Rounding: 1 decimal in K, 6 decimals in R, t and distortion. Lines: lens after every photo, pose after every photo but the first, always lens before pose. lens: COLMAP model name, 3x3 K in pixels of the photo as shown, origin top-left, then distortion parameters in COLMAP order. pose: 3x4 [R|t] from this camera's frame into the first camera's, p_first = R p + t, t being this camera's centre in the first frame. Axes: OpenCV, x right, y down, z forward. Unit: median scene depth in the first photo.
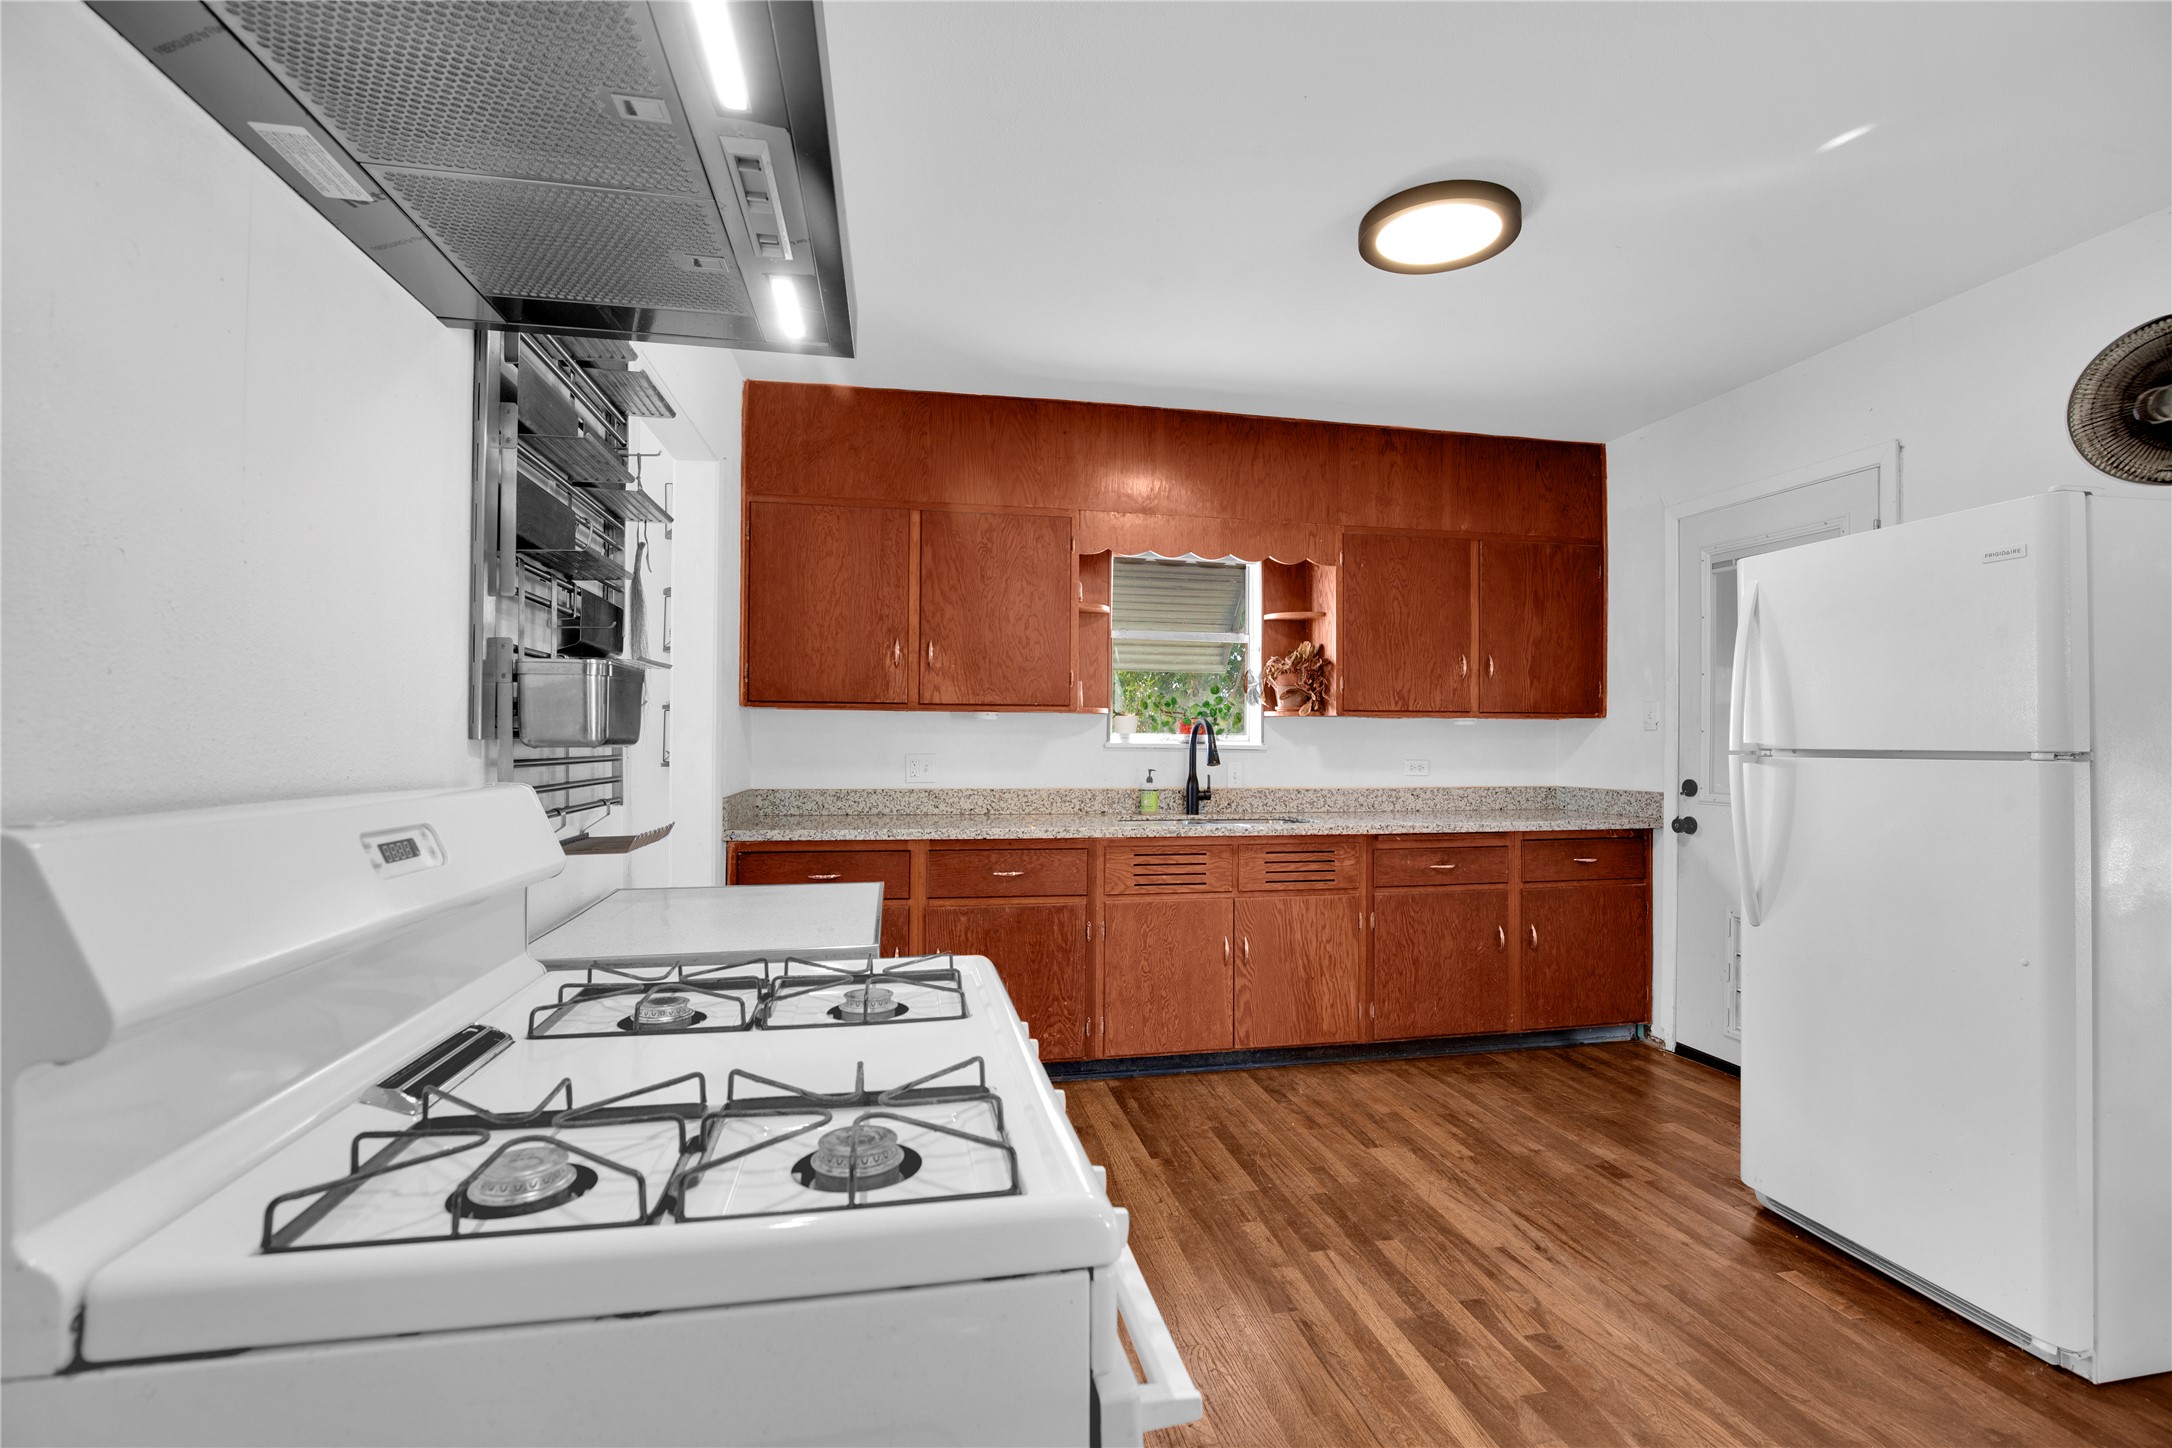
lens RADIAL K [[1002.6, 0, 1086.0], [0, 1002.6, 724.0], [0, 0, 1]] dist [-0.028200, 0.004649]
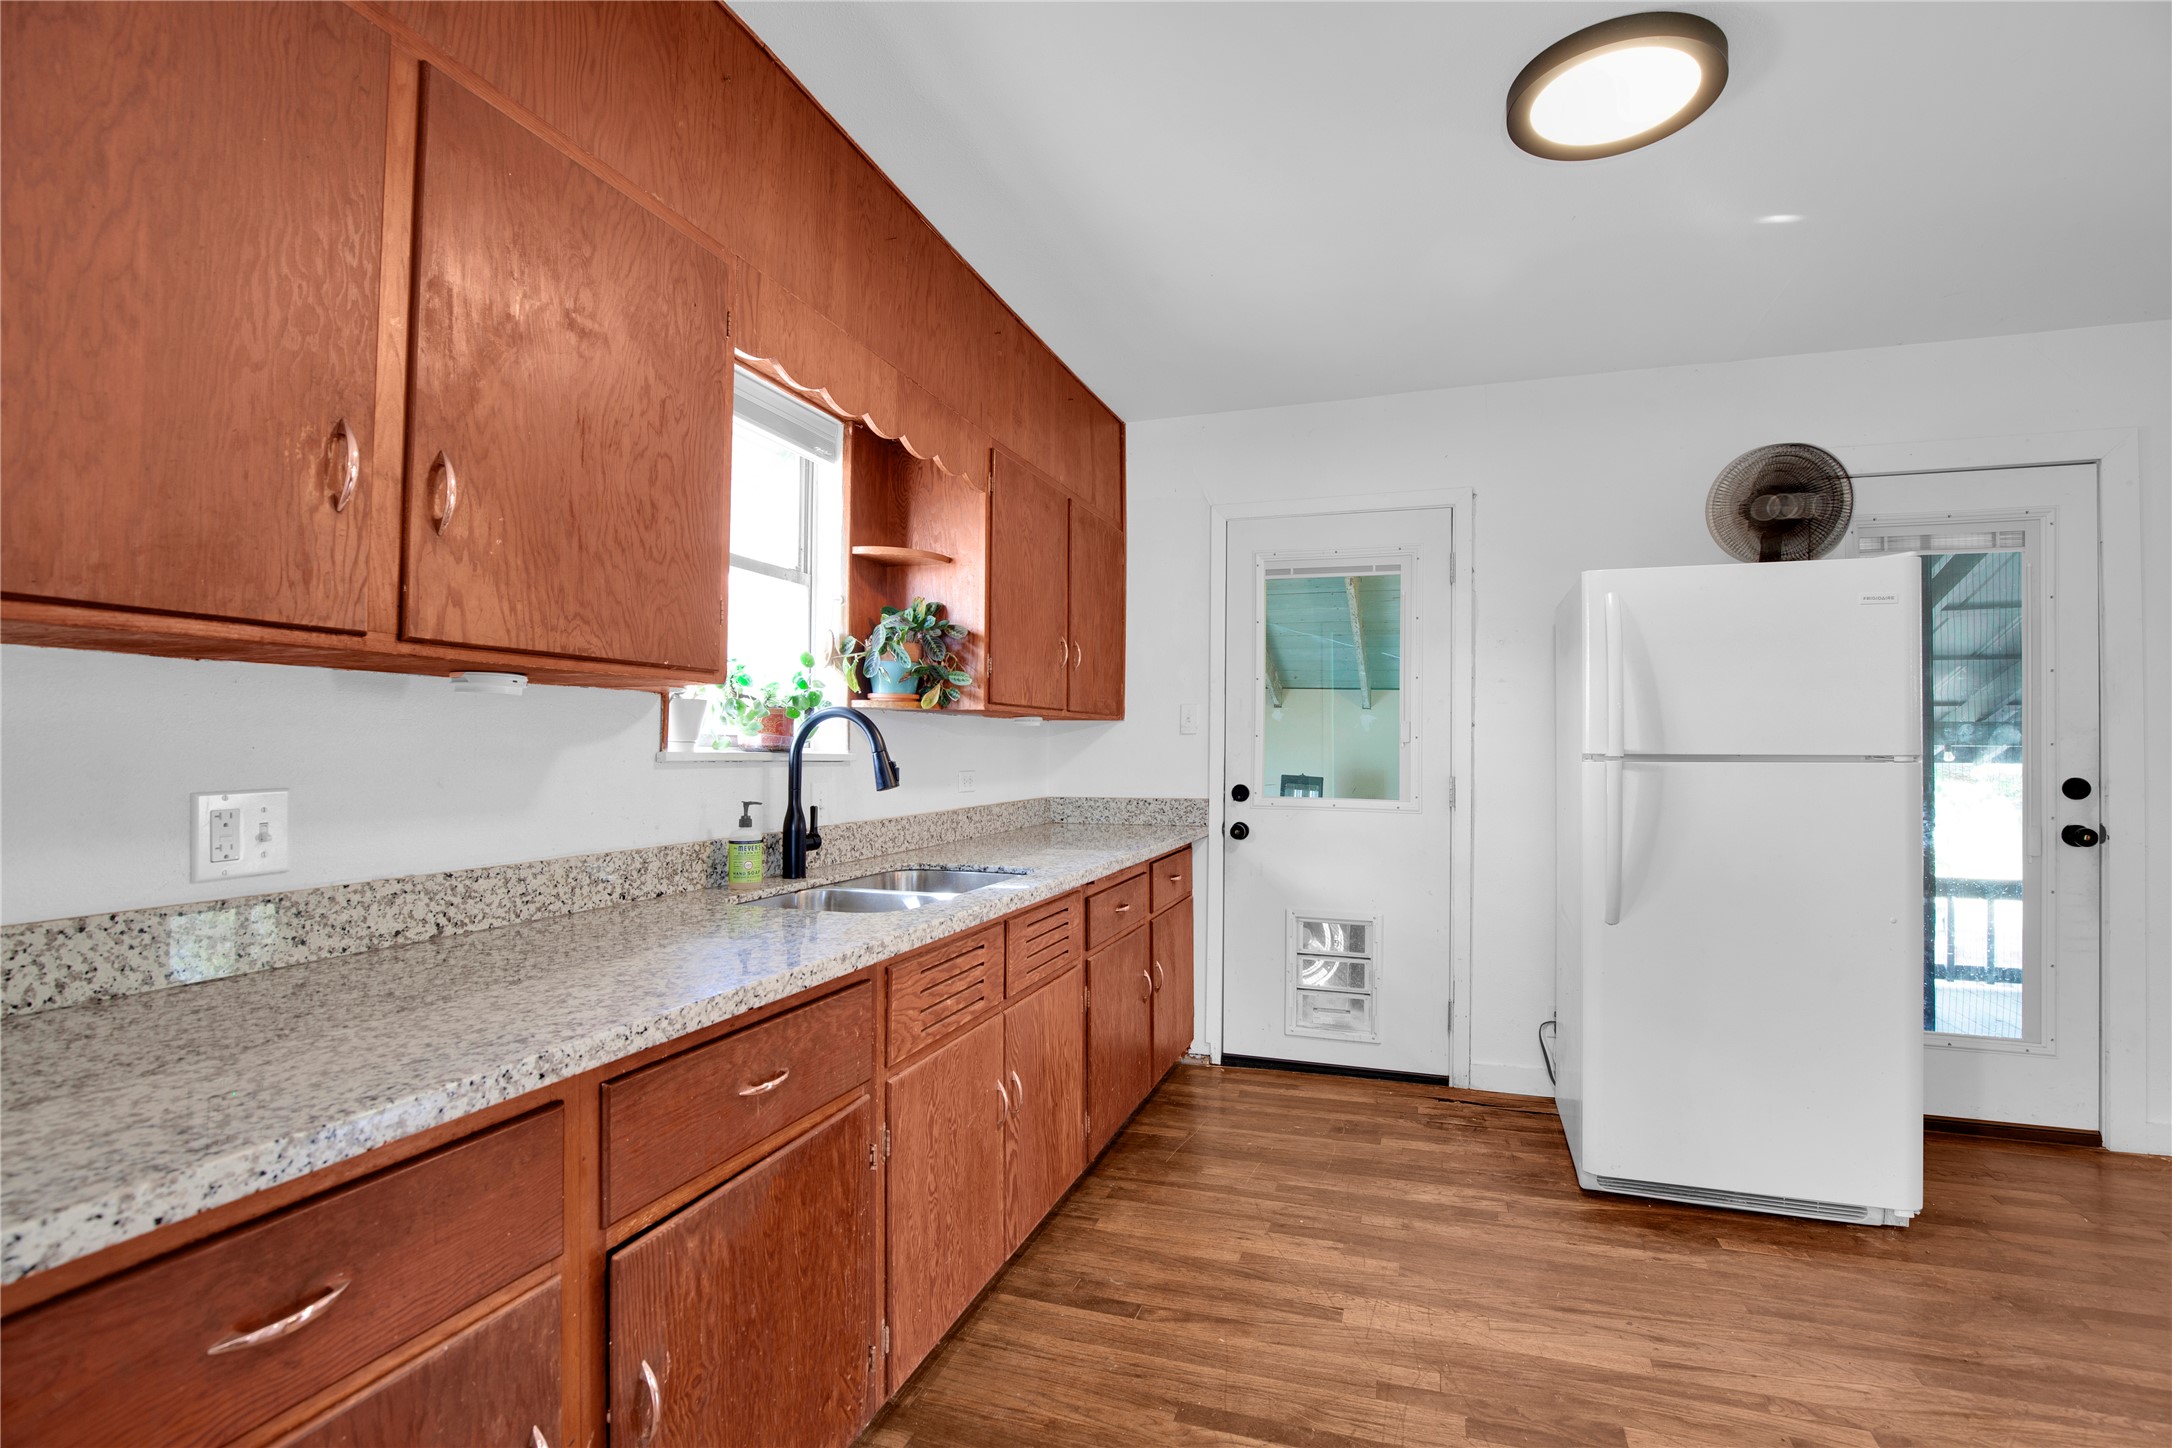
lens RADIAL K [[1002.6, 0, 1086.0], [0, 1002.6, 724.0], [0, 0, 1]] dist [-0.028200, 0.004649]
pose [[0.486245, 0.015518, 0.873685, -0.340062], [-0.014695, 0.999846, -0.009580, 0.007358], [-0.873699, -0.008181, 0.486398, 0.645964]]
